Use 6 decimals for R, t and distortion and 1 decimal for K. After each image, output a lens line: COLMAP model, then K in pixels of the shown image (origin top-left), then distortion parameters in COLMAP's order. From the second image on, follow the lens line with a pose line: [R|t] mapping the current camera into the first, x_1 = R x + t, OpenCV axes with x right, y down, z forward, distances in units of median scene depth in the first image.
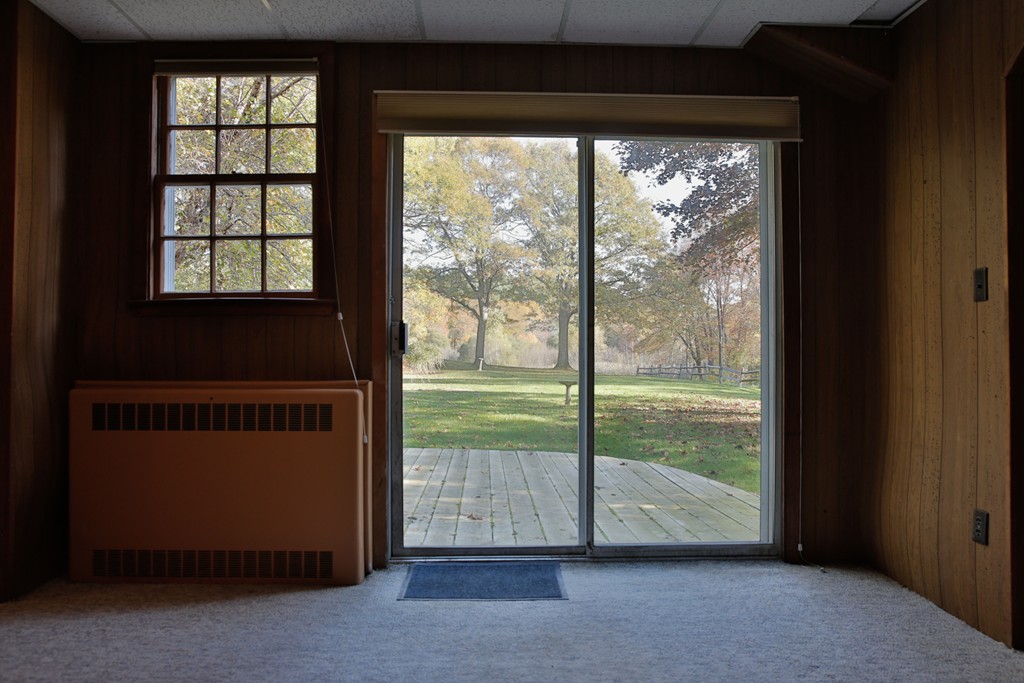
lens RADIAL K [[750.6, 0, 506.0], [0, 750.6, 345.8], [0, 0, 1]] dist [-0.061942, 0.024469]
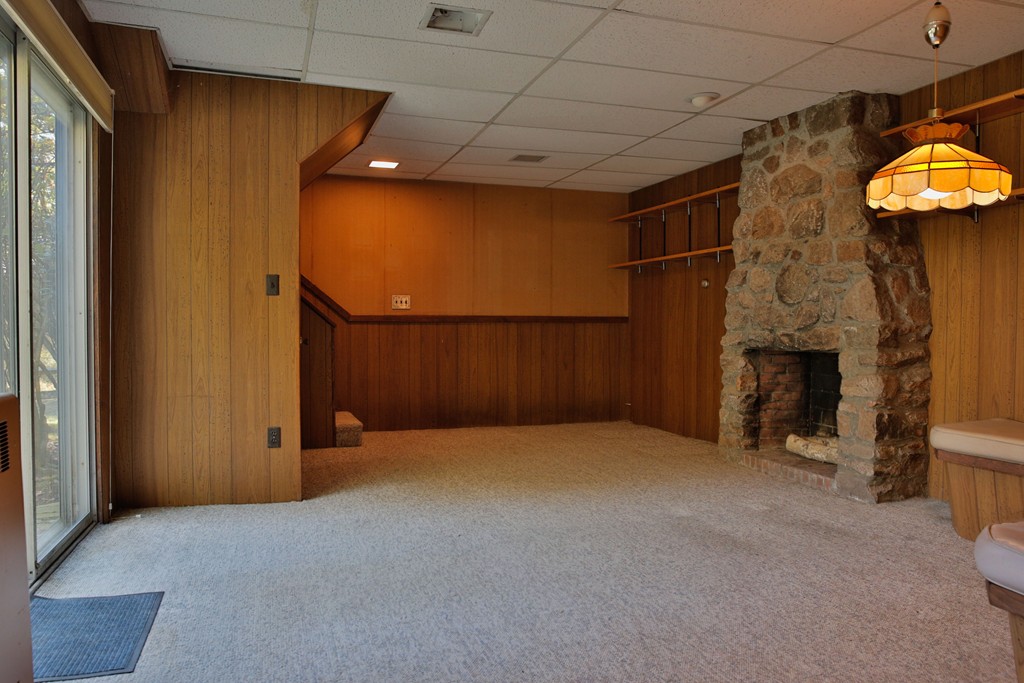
lens RADIAL K [[750.6, 0, 508.0], [0, 750.6, 340.1], [0, 0, 1]] dist [-0.061942, 0.024469]
pose [[-0.284860, -0.014315, 0.958462, -1.039908], [-0.009983, 0.999879, 0.011966, 0.011207], [-0.958517, -0.006160, -0.284968, 0.966462]]
